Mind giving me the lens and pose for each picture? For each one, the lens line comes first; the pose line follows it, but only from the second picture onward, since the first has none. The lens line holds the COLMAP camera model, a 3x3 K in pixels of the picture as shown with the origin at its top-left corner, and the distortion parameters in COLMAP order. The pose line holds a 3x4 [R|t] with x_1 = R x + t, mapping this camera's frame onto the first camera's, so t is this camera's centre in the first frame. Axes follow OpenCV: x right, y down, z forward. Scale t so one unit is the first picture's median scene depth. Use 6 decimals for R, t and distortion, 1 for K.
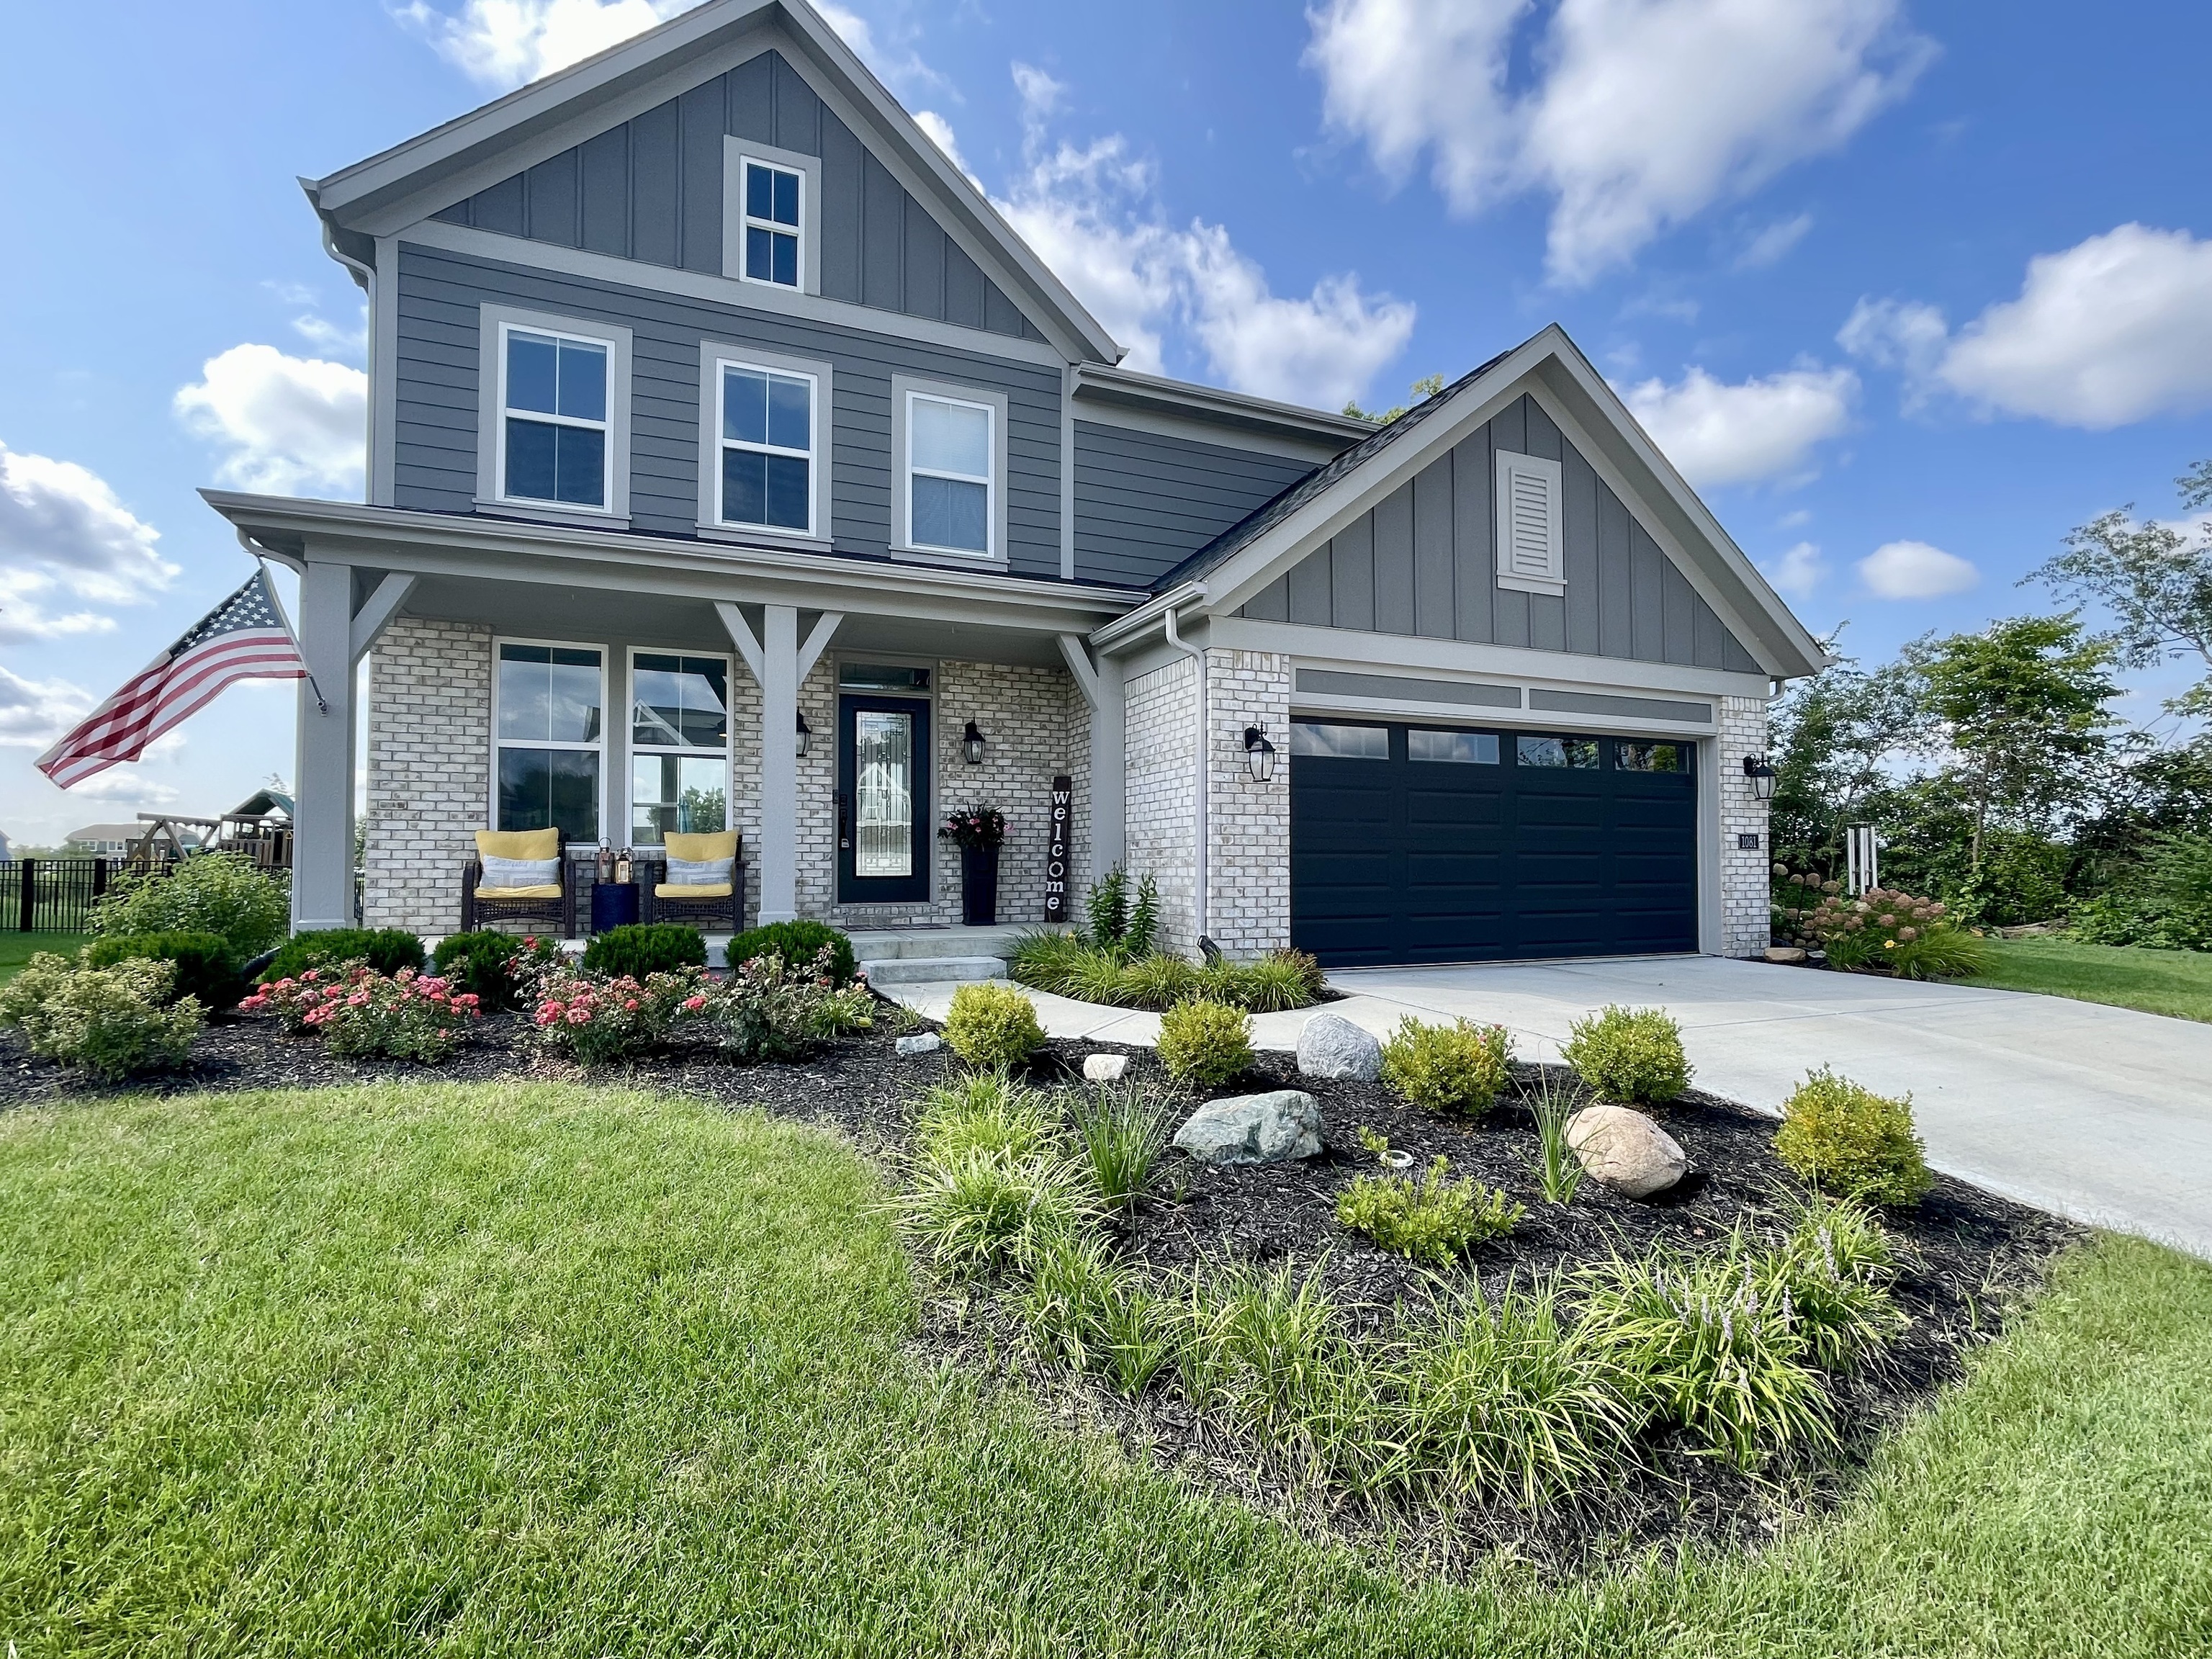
lens RADIAL K [[1002.1, 0, 1103.3], [0, 1002.1, 847.3], [0, 0, 1]] dist [-0.008104, -0.001099]
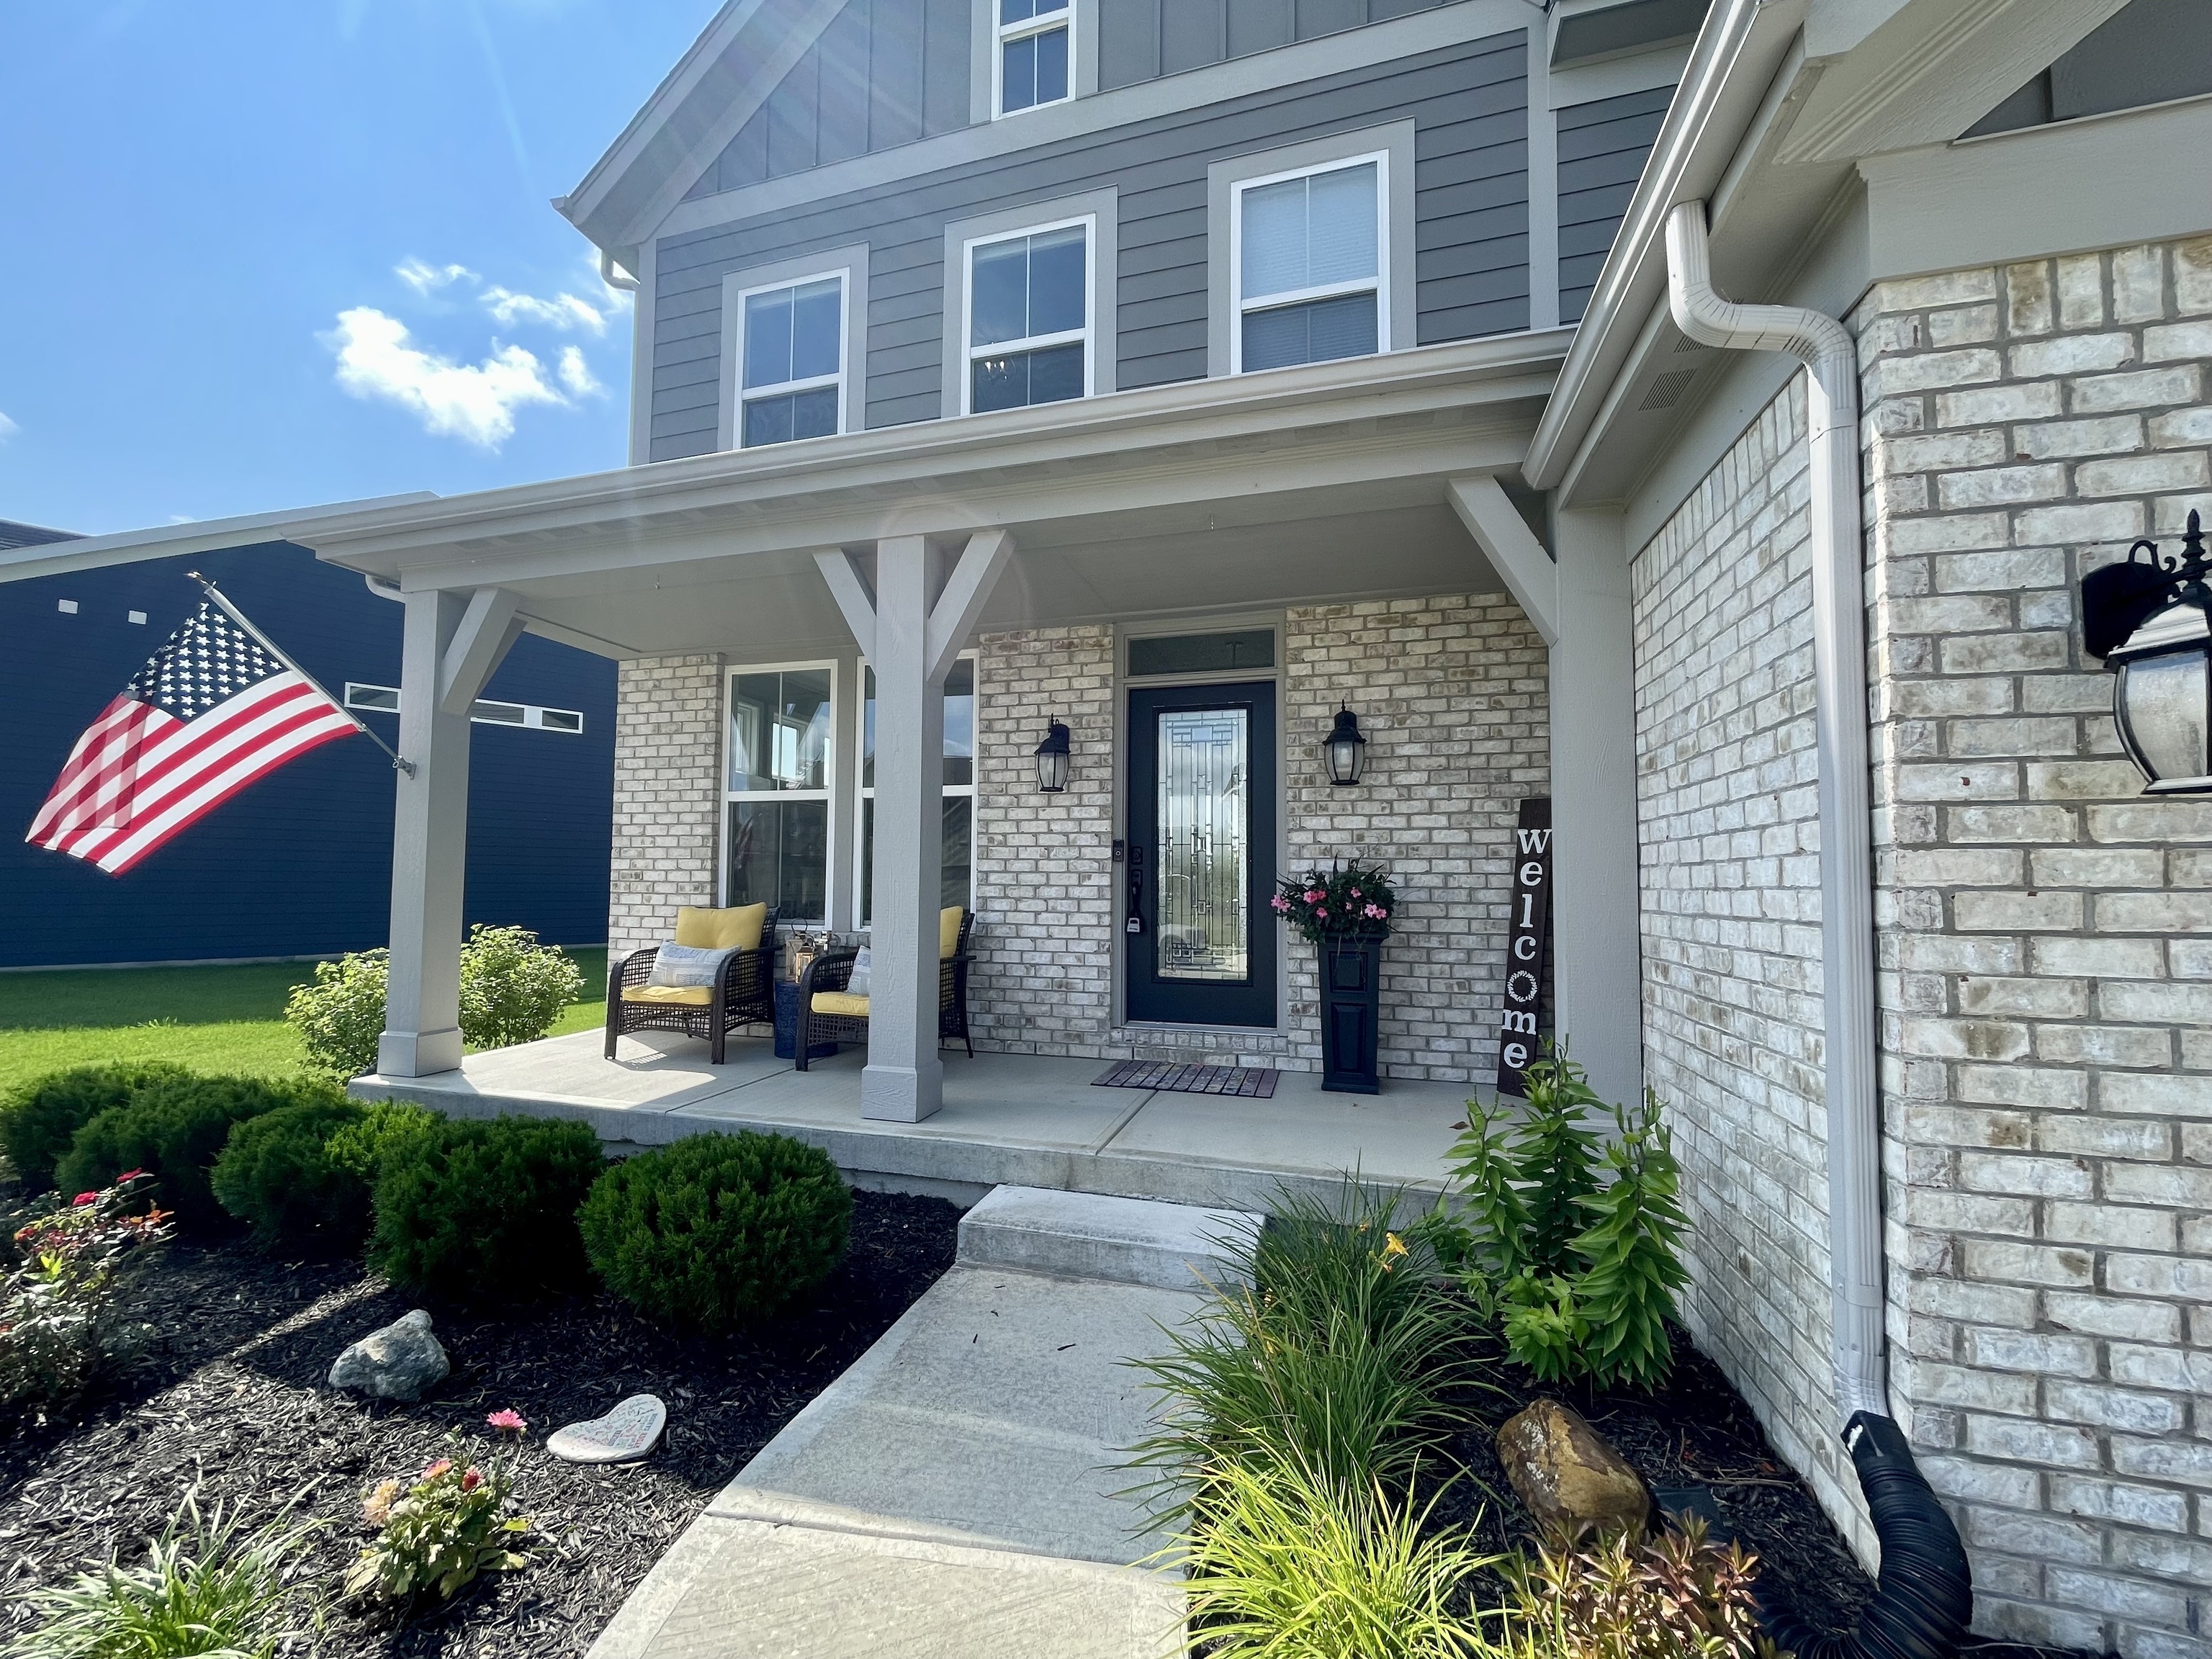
lens RADIAL K [[894.6, 0, 1090.0], [0, 894.6, 838.7], [0, 0, 1]] dist [-0.002986, 0.001822]
pose [[0.775865, -0.024526, -0.630422, 0.077889], [0.004272, 0.999425, -0.033625, -0.042097], [0.630884, 0.023396, 0.775524, 0.588460]]
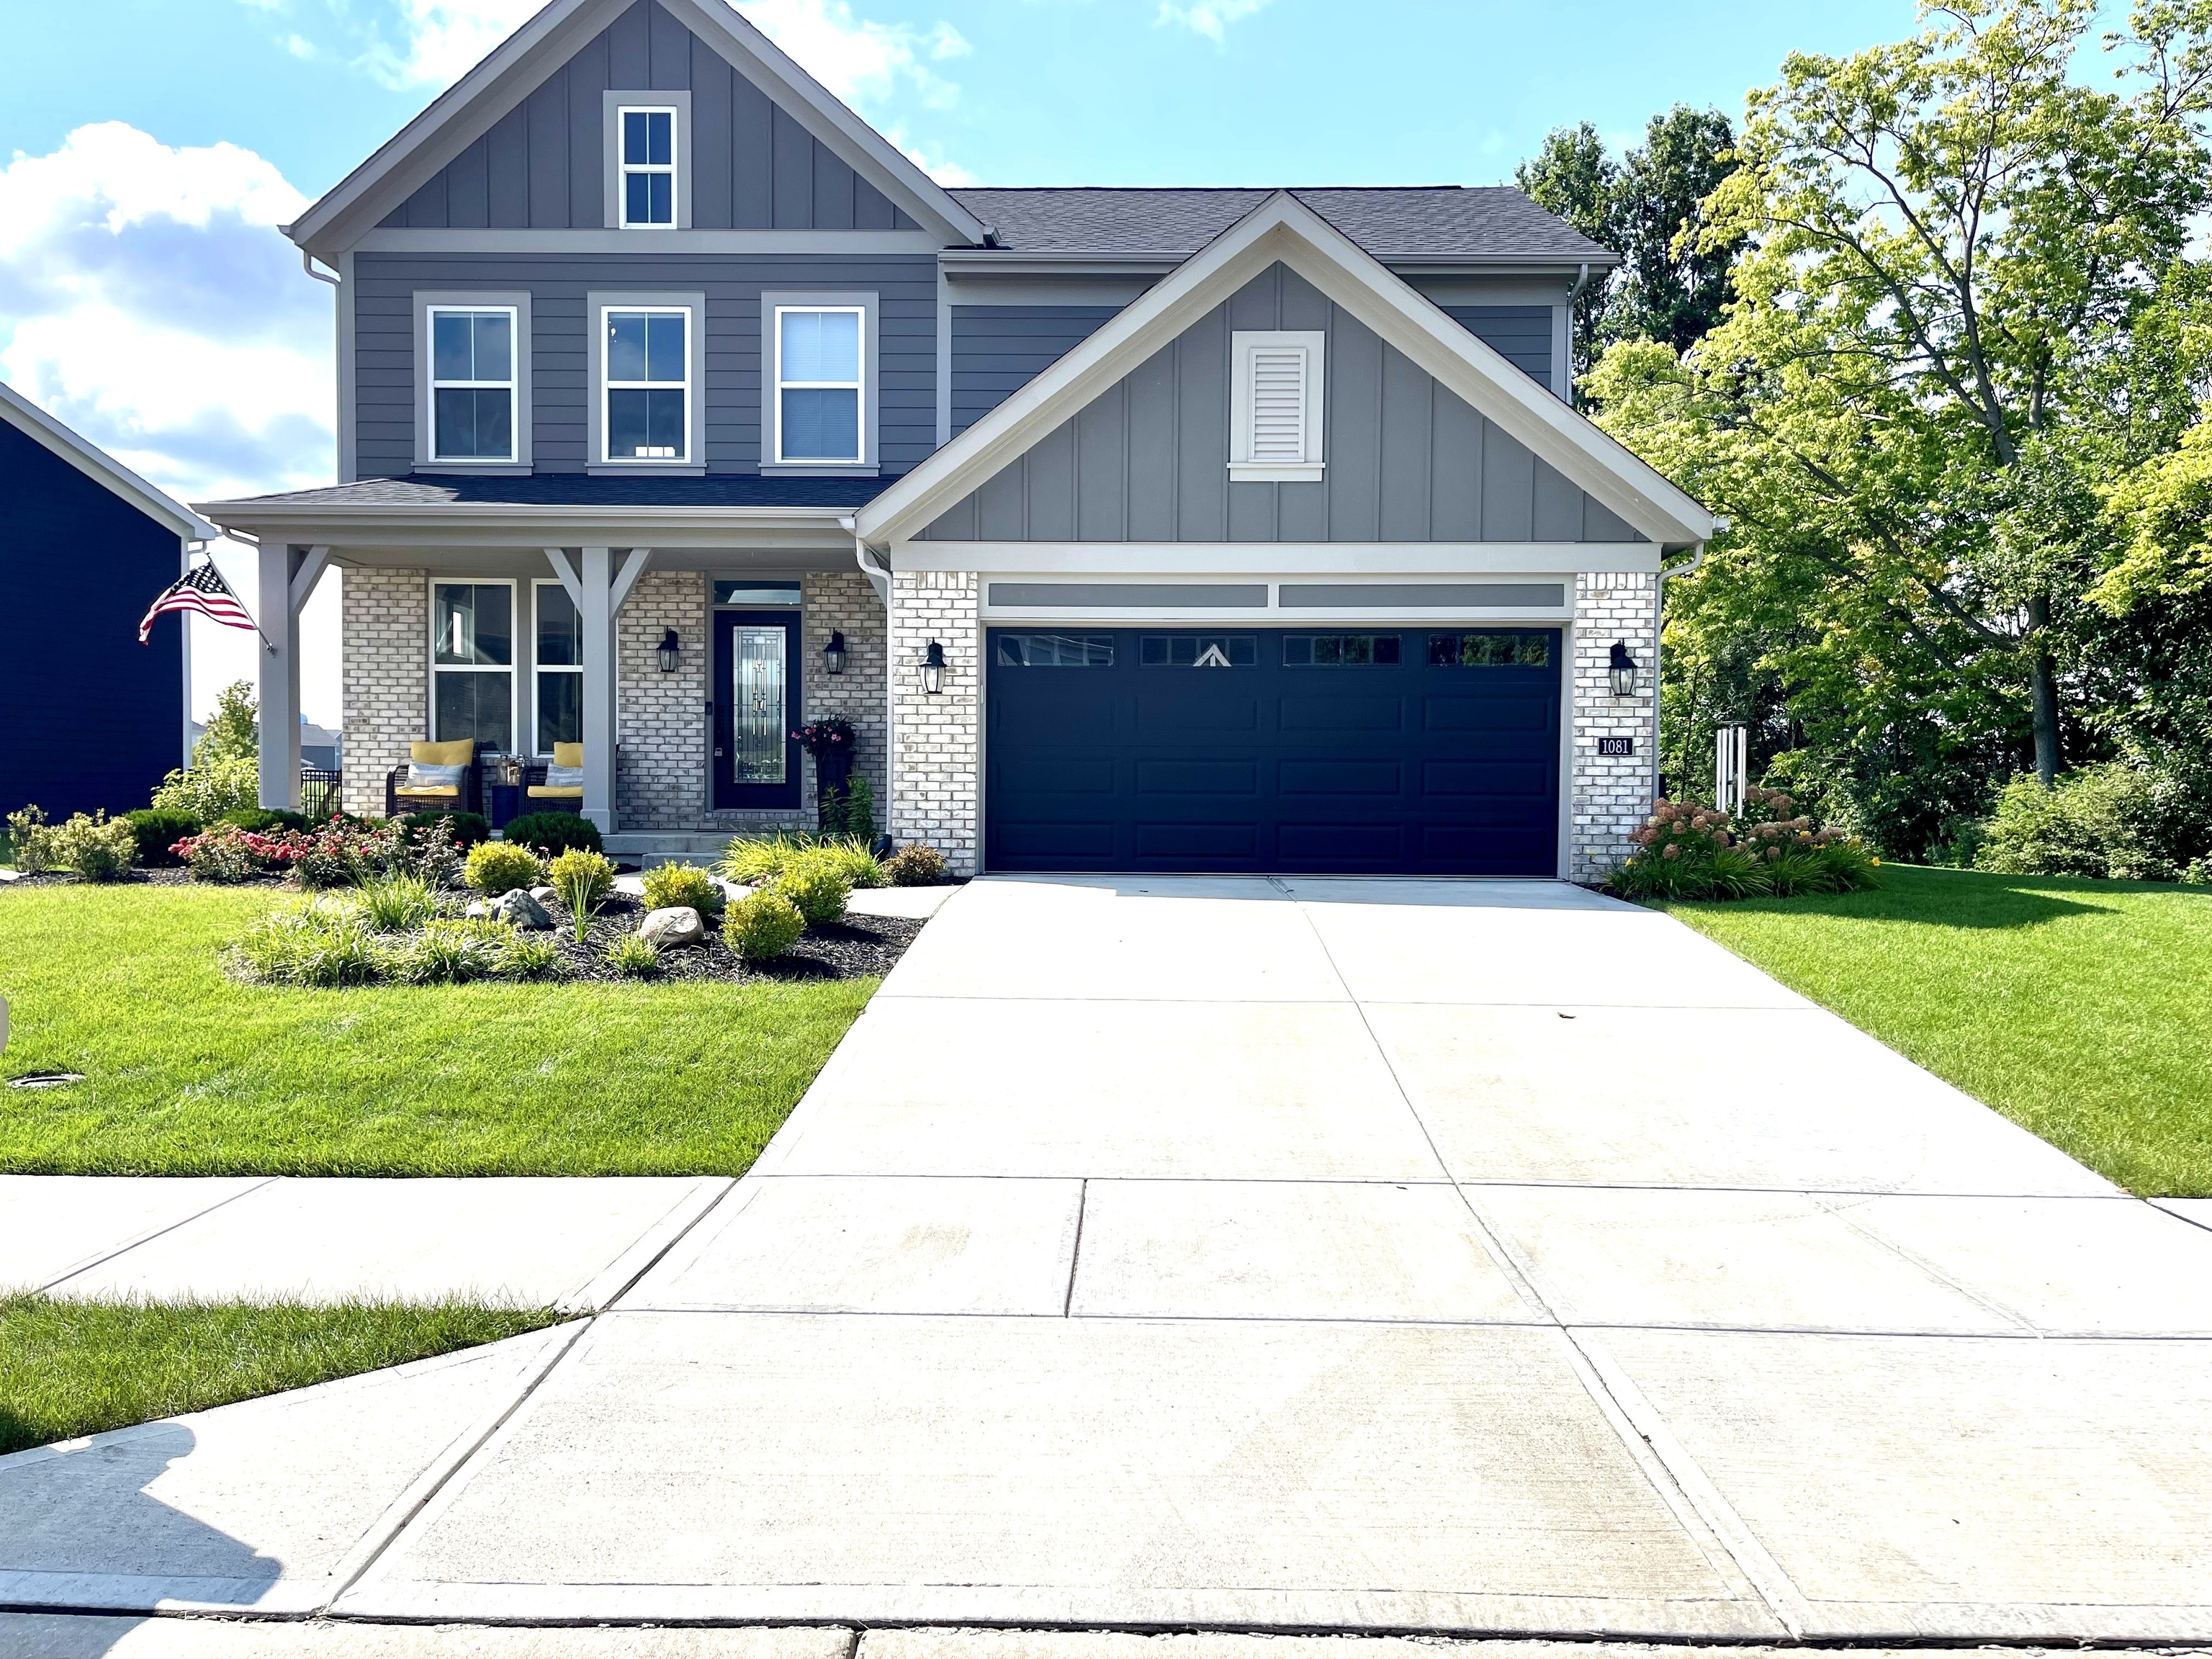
lens RADIAL K [[1668.8, 0, 1099.0], [0, 1668.8, 845.6], [0, 0, 1]] dist [0.064468, -0.080545]
pose [[0.912941, 0.021006, -0.407550, 0.898089], [-0.001595, 0.998850, 0.047911, 0.010098], [0.408088, -0.043090, 0.911925, -0.496029]]
